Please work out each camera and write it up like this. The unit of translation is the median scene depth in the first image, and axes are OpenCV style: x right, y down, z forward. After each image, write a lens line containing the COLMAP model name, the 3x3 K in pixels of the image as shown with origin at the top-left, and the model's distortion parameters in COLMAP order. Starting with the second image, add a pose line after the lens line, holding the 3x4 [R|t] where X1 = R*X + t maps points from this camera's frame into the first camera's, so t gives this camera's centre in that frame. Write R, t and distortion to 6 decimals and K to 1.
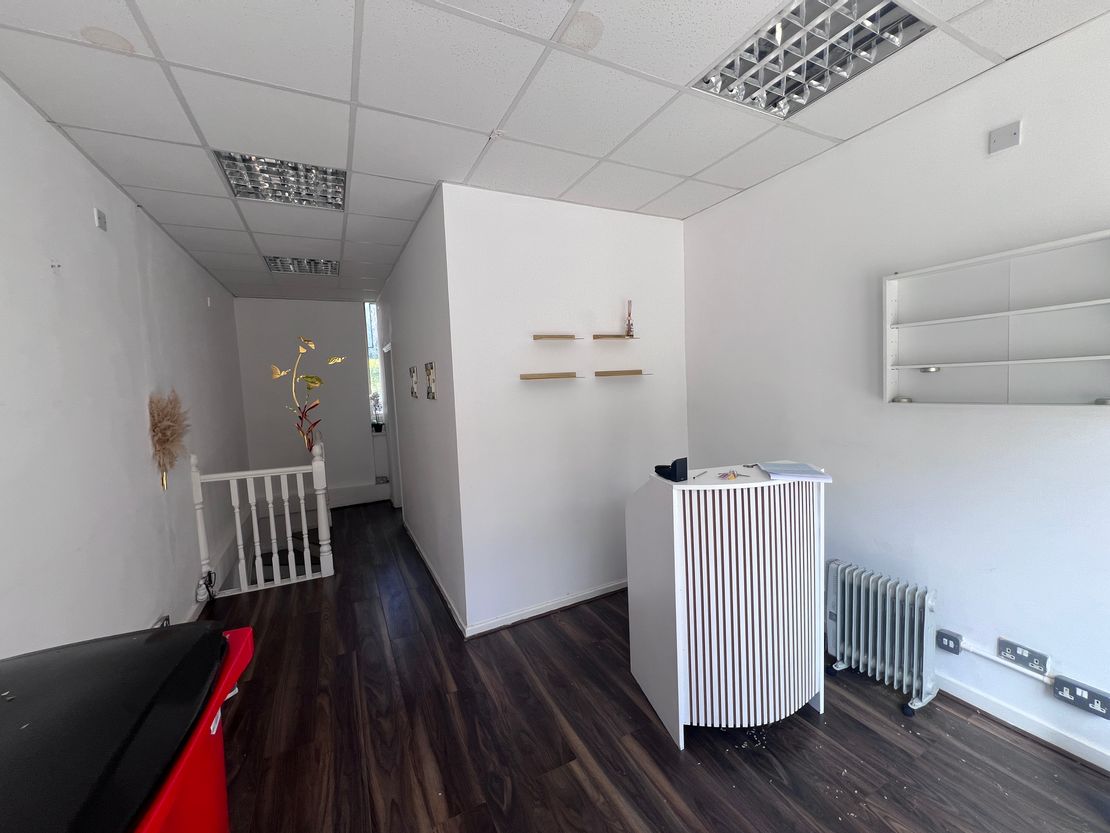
lens RADIAL K [[441.8, 0, 548.9], [0, 441.8, 417.4], [0, 0, 1]] dist [-0.001435, 0.000315]
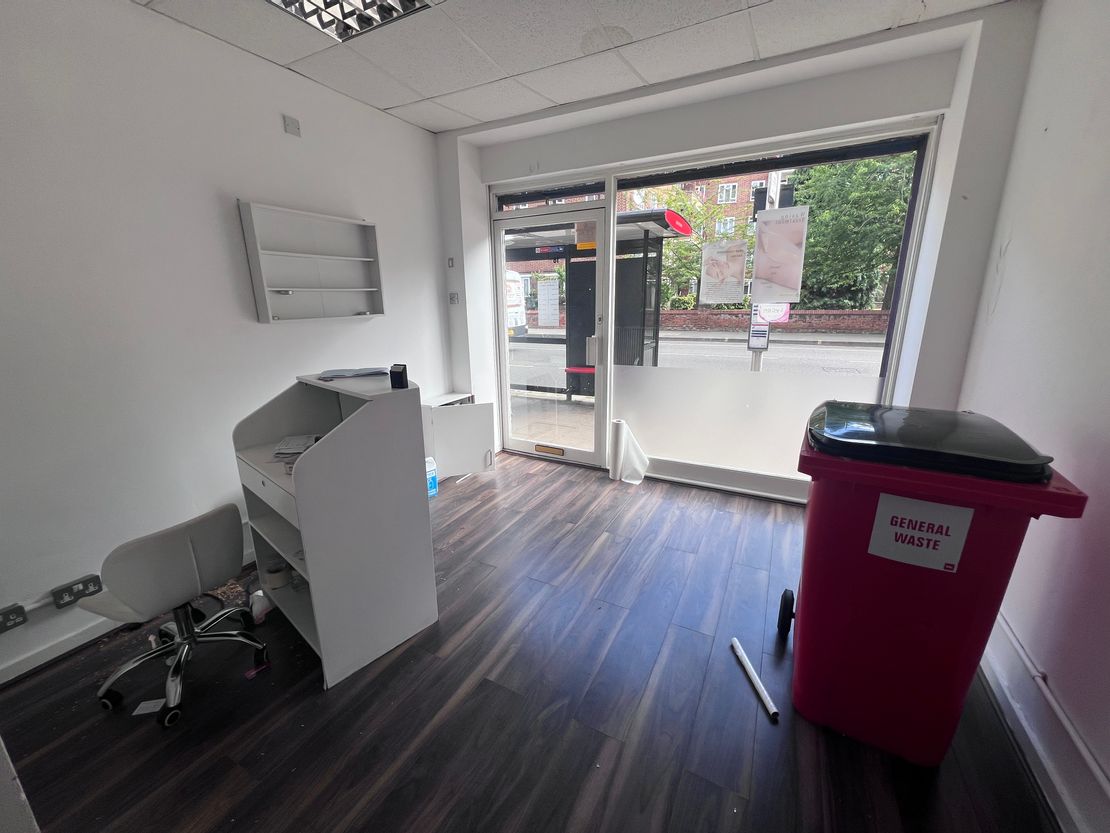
lens RADIAL K [[441.8, 0, 550.0], [0, 441.8, 408.3], [0, 0, 1]] dist [-0.001435, 0.000315]
pose [[-0.582223, -0.150961, 0.798891, -0.708182], [0.097004, 0.962694, 0.252609, -0.038009], [-0.807221, 0.224570, -0.545859, 1.271813]]
